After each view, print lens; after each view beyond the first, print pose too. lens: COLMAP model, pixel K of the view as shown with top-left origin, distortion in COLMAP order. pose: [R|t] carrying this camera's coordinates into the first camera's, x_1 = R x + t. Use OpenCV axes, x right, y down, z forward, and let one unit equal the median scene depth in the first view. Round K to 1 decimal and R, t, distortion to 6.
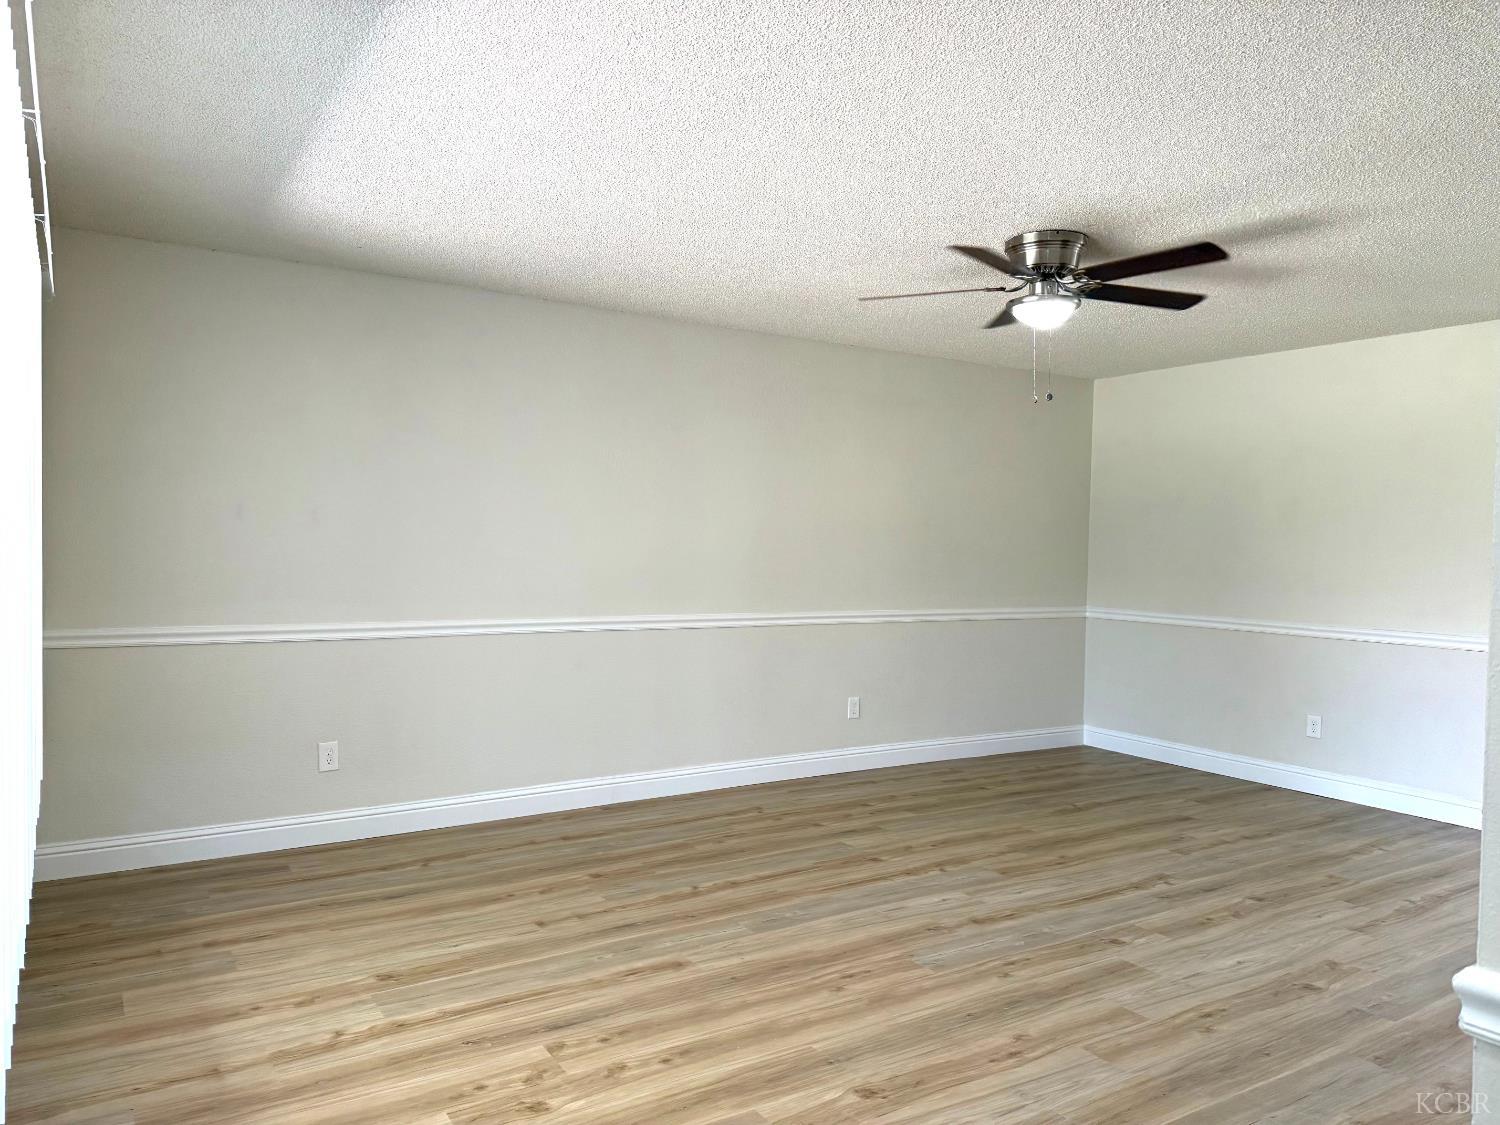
lens RADIAL K [[1055.4, 0, 750.0], [0, 1055.4, 562.5], [0, 0, 1]] dist [0.114154, -0.163167]
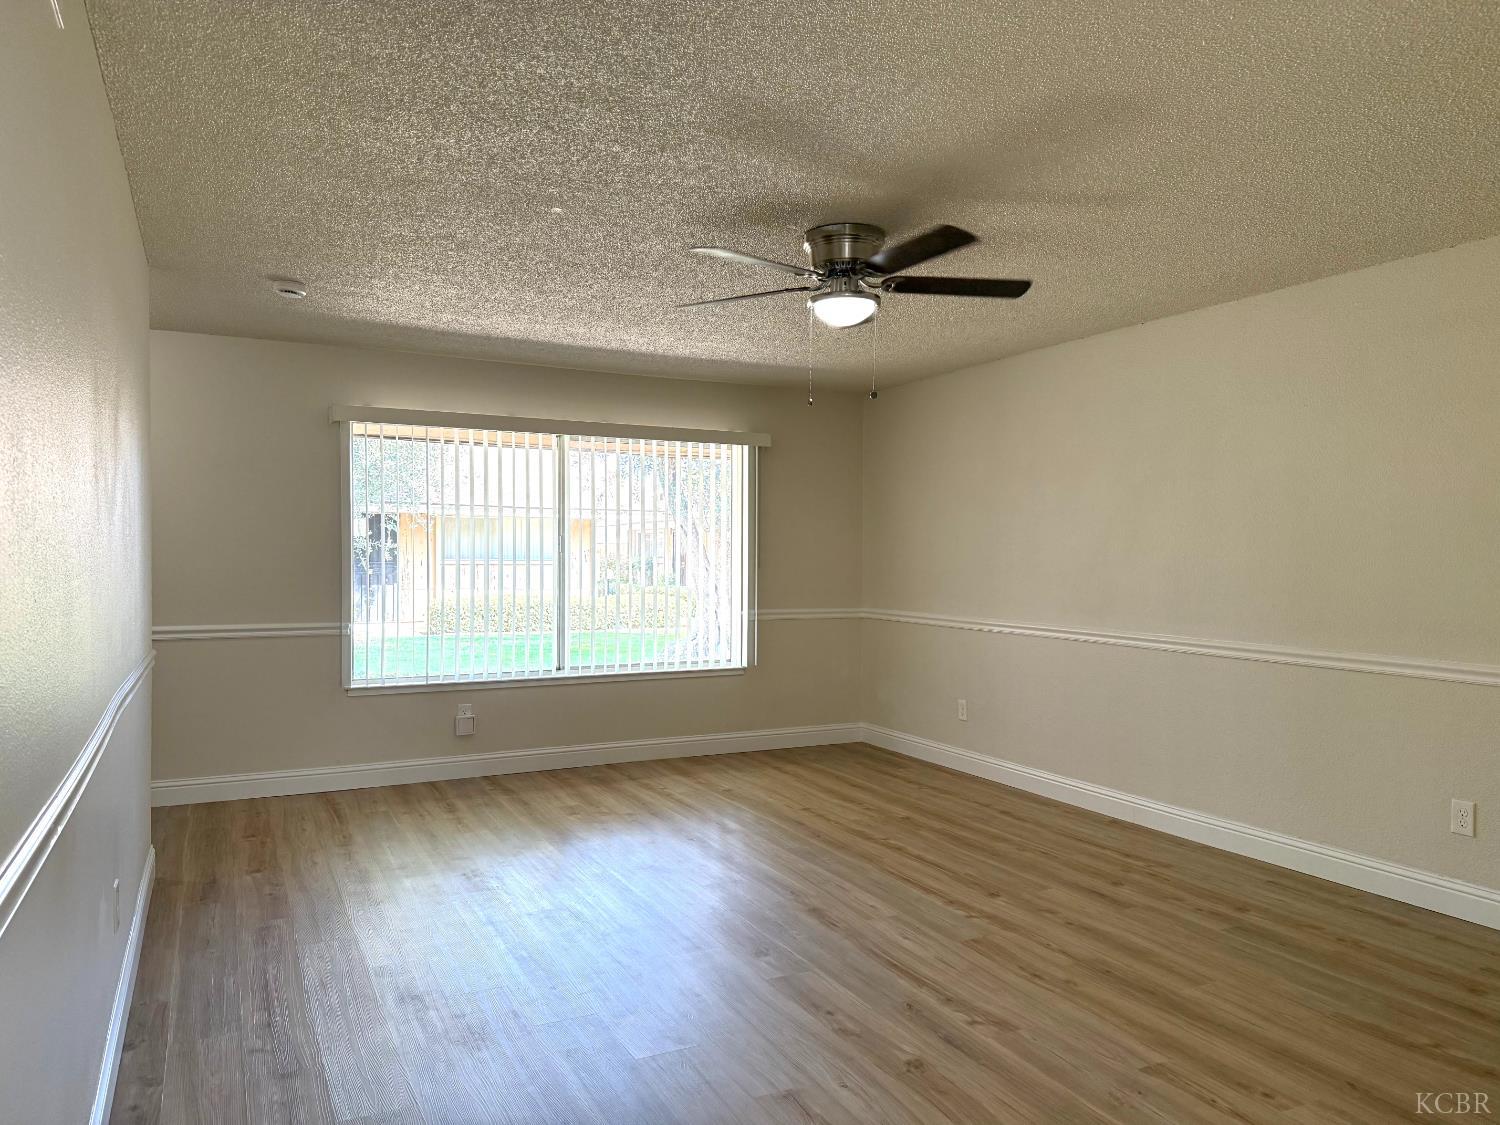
lens RADIAL K [[1055.4, 0, 750.0], [0, 1055.4, 562.5], [0, 0, 1]] dist [0.114154, -0.163167]
pose [[-0.108235, -0.015190, -0.994009, 1.066166], [-0.035350, 0.999310, -0.011422, 0.011492], [0.993497, 0.033902, -0.108698, 0.887548]]
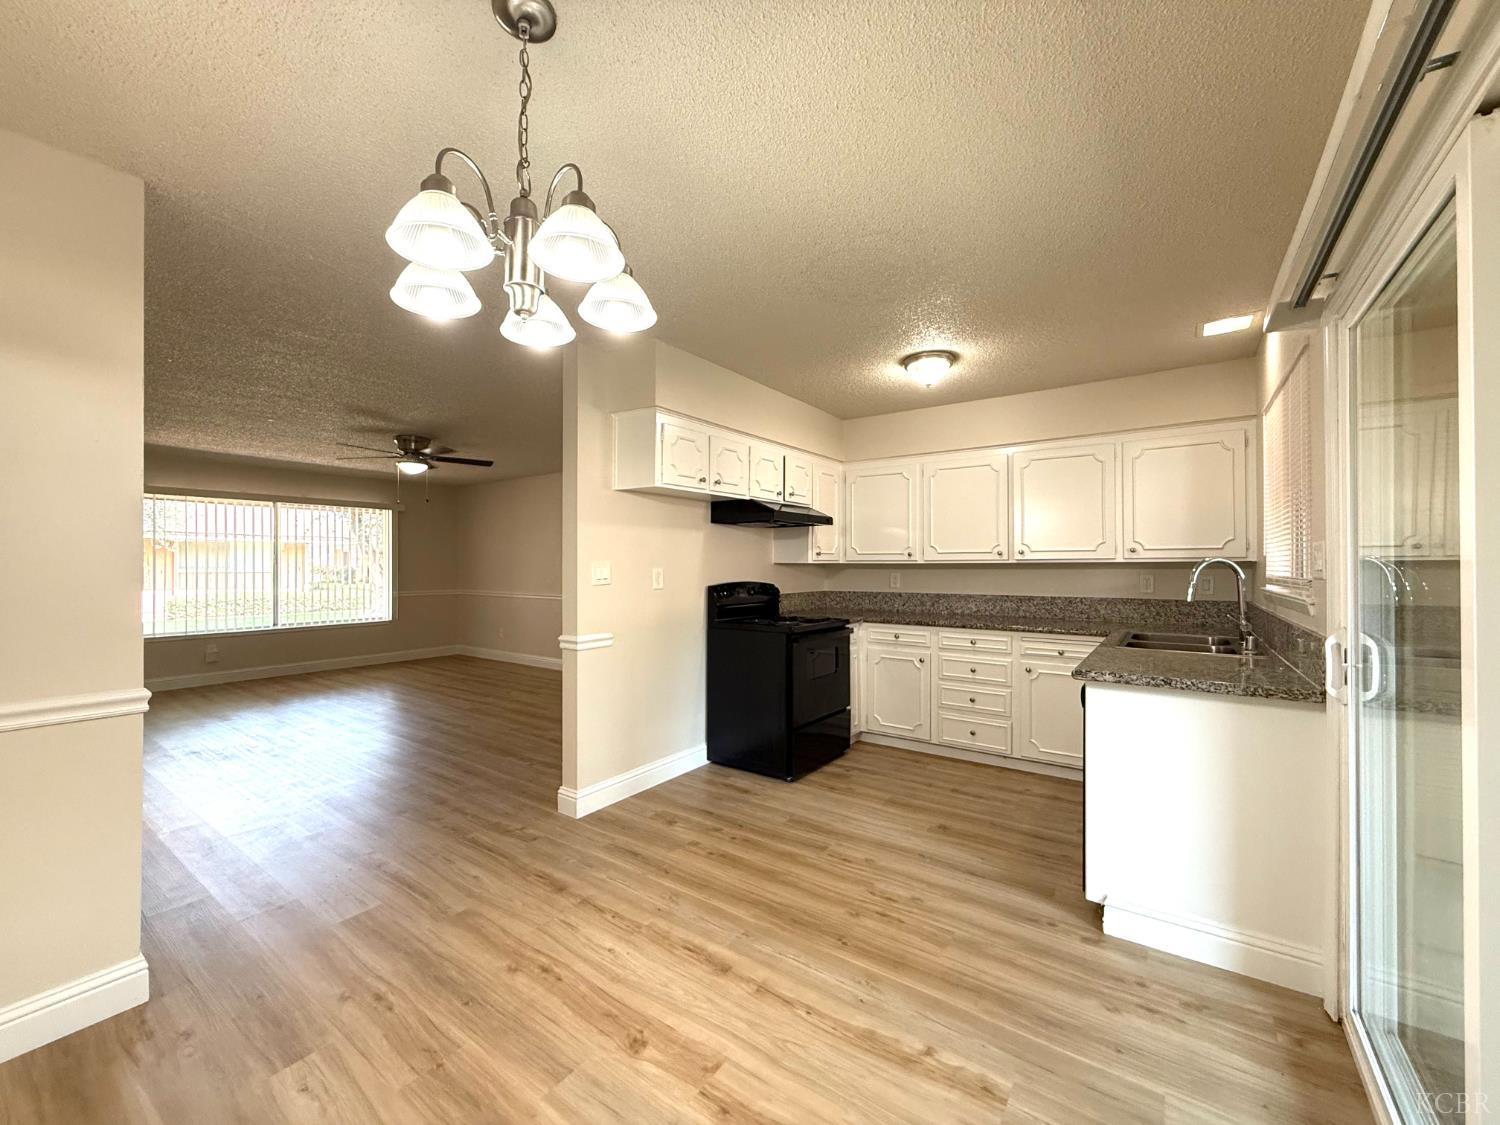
lens RADIAL K [[602.5, 0, 750.0], [0, 602.5, 562.5], [0, 0, 1]] dist [0.001070, 0.000010]
pose [[0.366509, -0.025106, -0.930076, 1.581356], [-0.017564, 0.999271, -0.033896, 0.018723], [0.930249, 0.028759, 0.365801, 1.052338]]
